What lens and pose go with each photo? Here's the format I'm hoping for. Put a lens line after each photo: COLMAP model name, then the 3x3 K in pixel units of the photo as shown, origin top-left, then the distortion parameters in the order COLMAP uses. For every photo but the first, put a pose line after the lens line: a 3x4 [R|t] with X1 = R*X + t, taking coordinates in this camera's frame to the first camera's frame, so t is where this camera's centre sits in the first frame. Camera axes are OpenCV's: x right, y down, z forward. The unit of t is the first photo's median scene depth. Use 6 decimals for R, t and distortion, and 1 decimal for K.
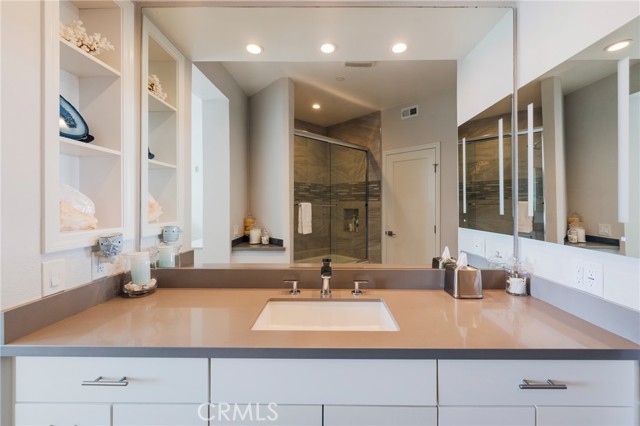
lens RADIAL K [[261.4, 0, 323.0], [0, 261.4, 209.8], [0, 0, 1]] dist [-0.003562, -0.000706]
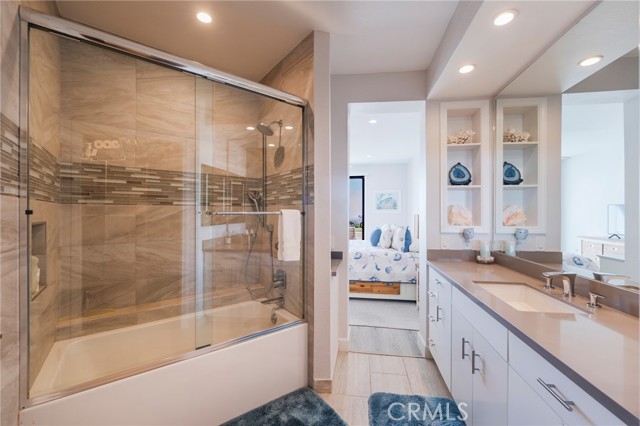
lens RADIAL K [[261.4, 0, 321.0], [0, 261.4, 212.8], [0, 0, 1]] dist [-0.003562, -0.000706]
pose [[-0.144715, 0.001160, -0.989473, 1.257869], [-0.005977, 0.999980, 0.002046, -0.025246], [0.989455, 0.006210, -0.144706, 0.138608]]
